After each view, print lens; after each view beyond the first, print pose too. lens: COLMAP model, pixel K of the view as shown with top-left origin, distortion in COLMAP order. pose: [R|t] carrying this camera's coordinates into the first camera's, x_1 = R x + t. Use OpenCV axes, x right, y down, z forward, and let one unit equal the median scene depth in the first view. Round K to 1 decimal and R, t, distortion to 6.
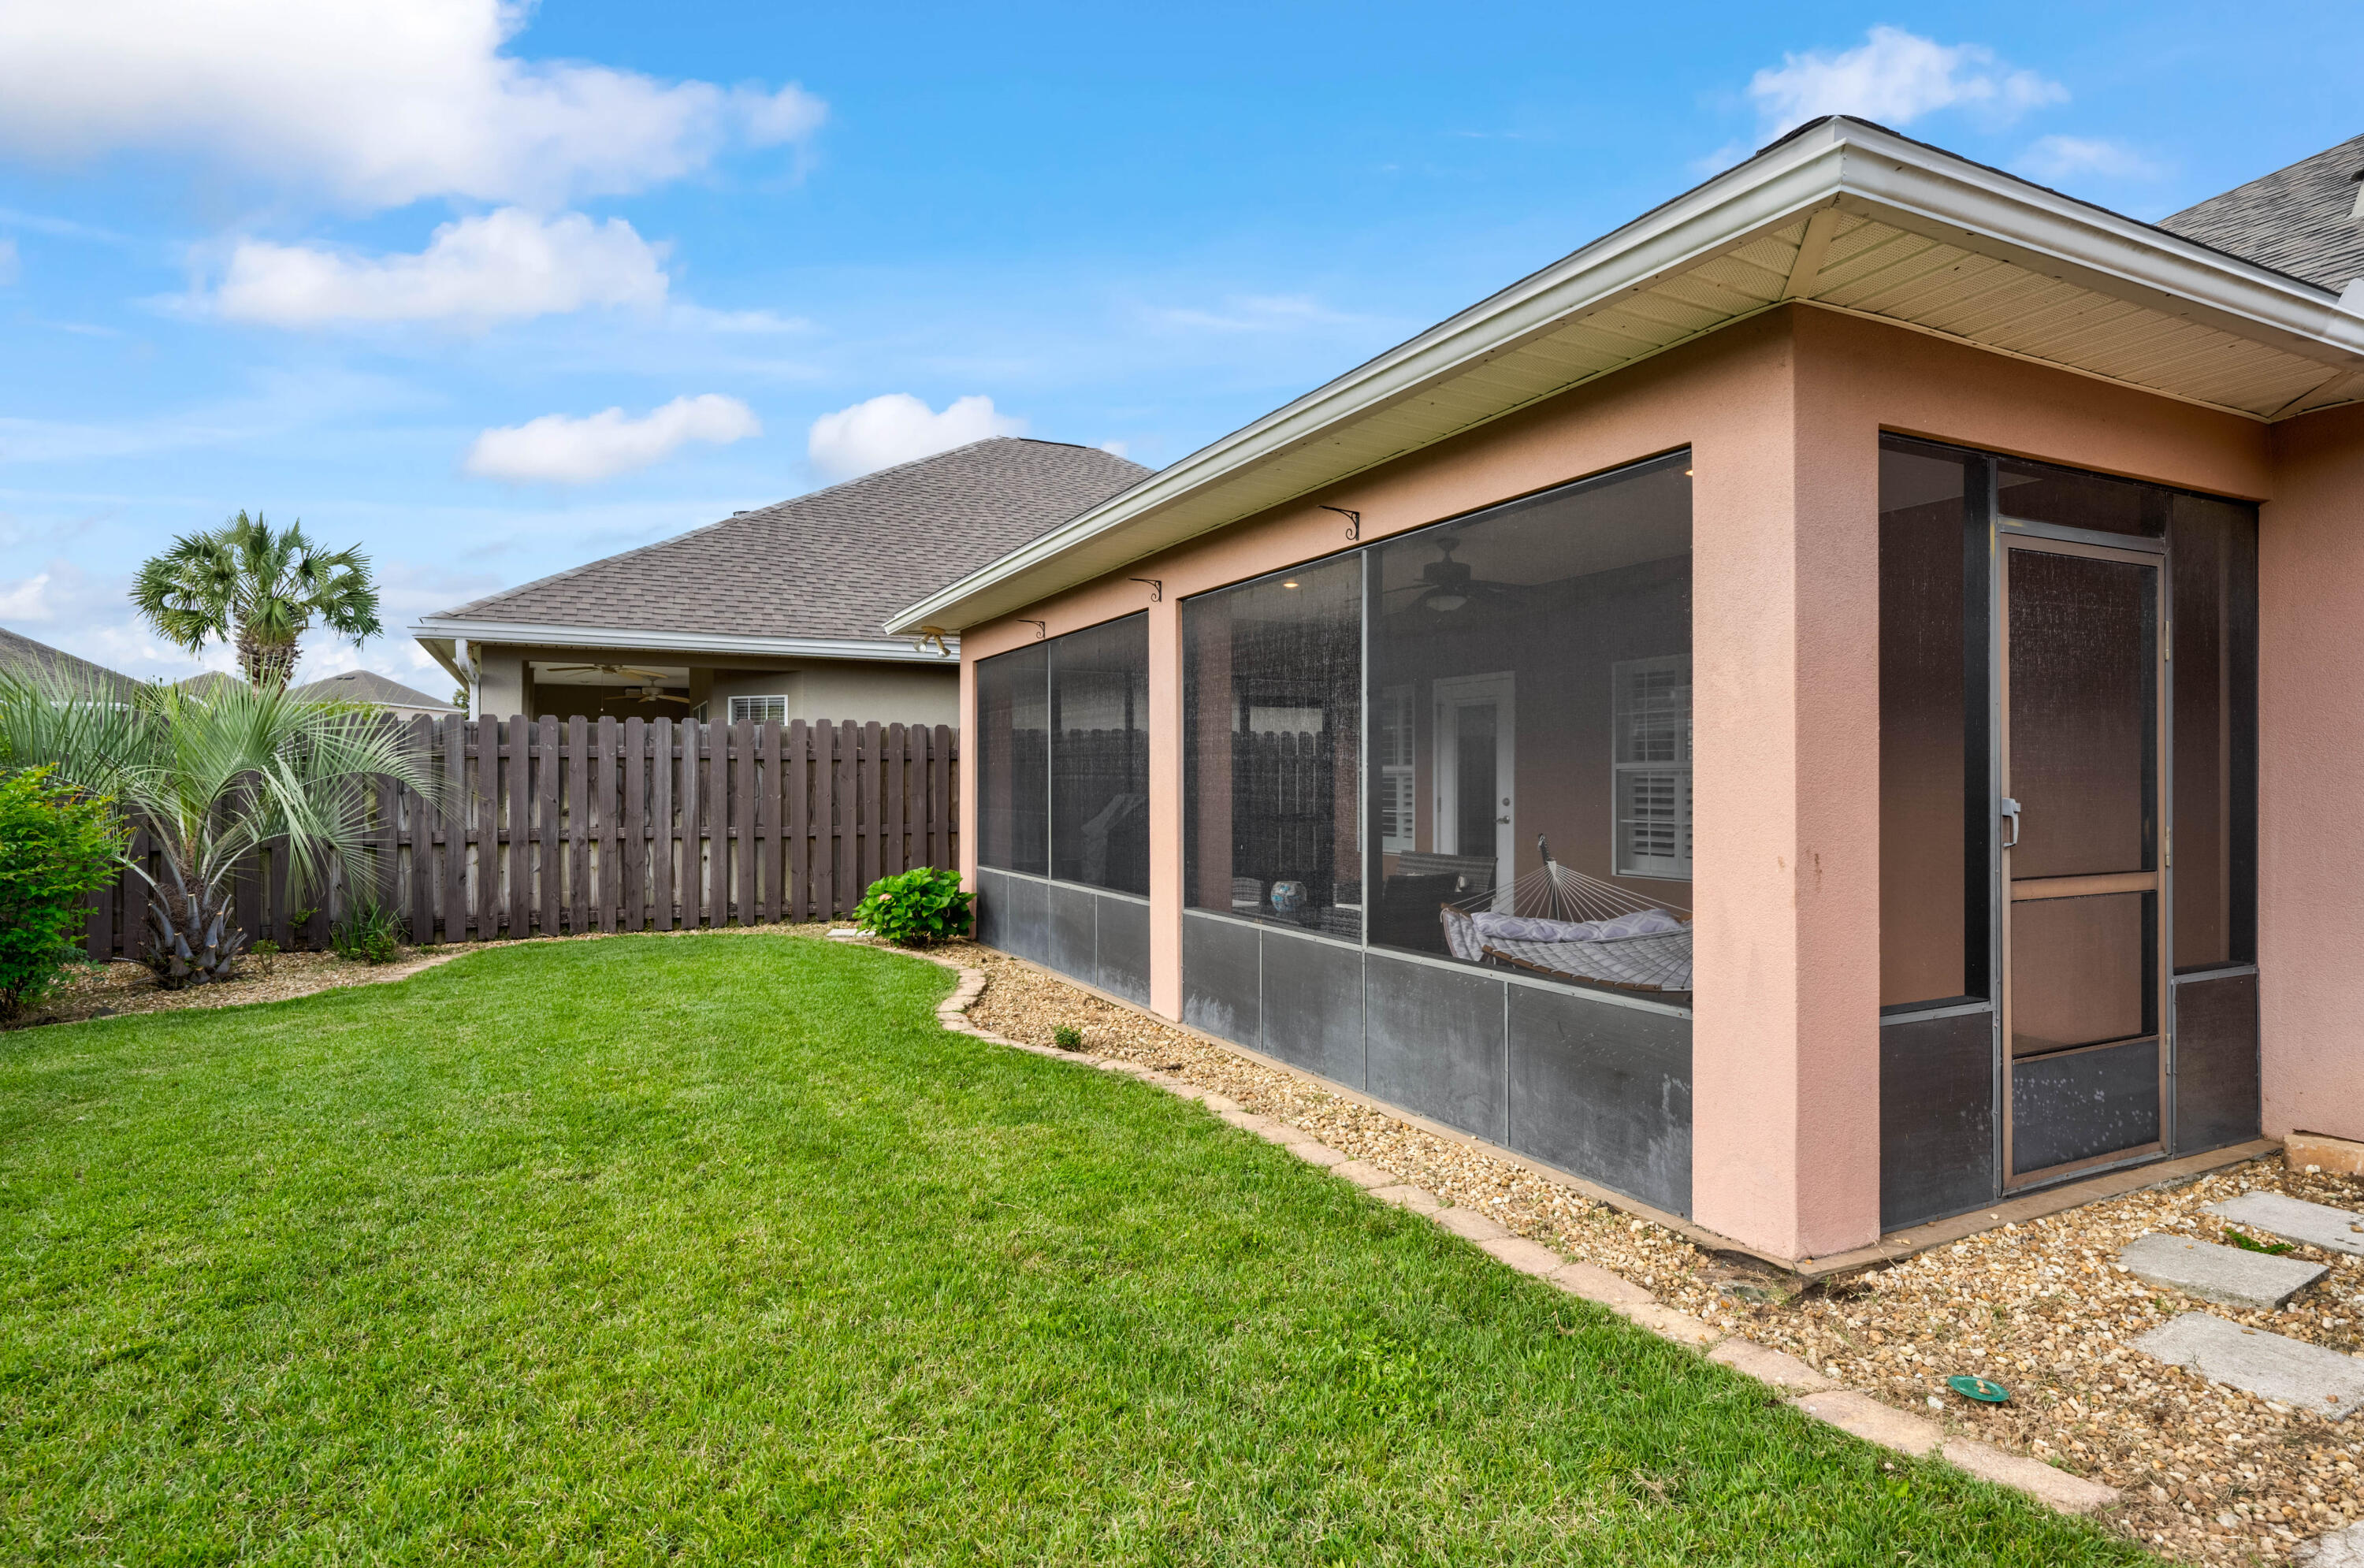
lens RADIAL K [[1234.1, 0, 1189.0], [0, 1234.1, 779.5], [0, 0, 1]] dist [-0.005367, -0.000233]
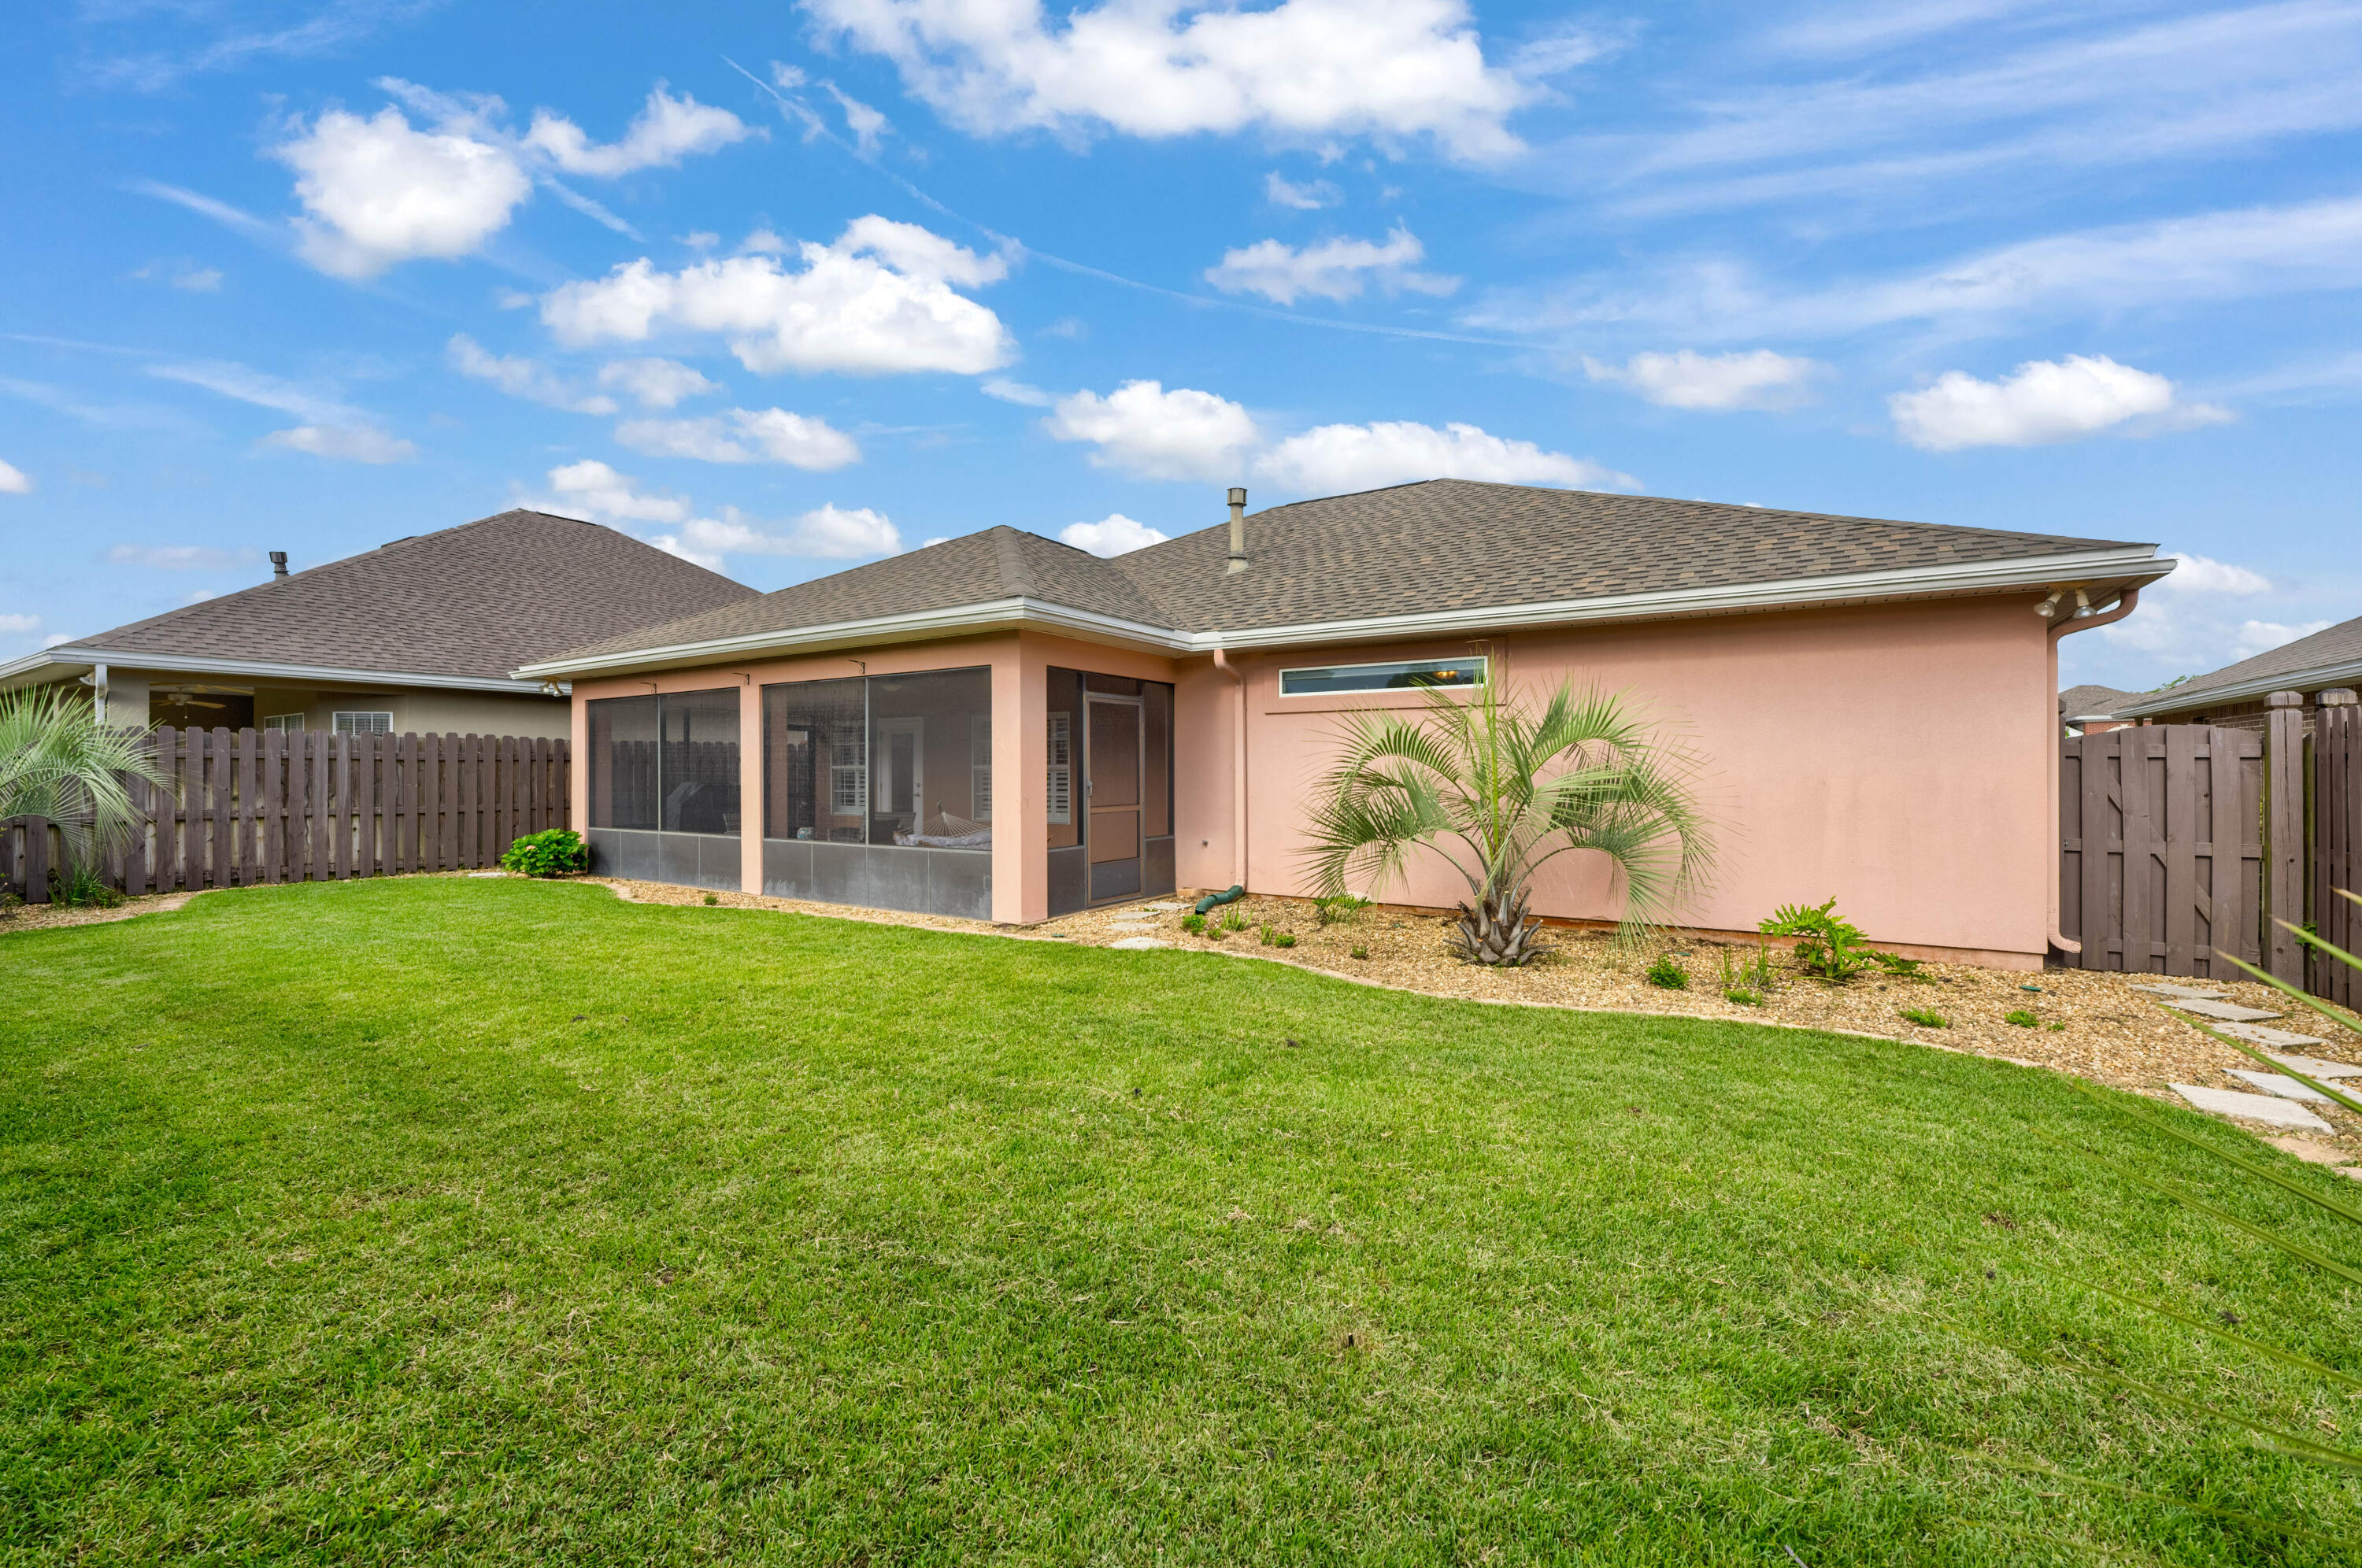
lens RADIAL K [[946.5, 0, 1187.0], [0, 946.5, 772.5], [0, 0, 1]] dist [-0.004643, 0.000054]
pose [[0.855000, -0.000908, 0.518626, -0.145533], [-0.000376, 0.999997, 0.002371, -0.004911], [-0.518627, -0.002222, 0.854998, -0.463767]]
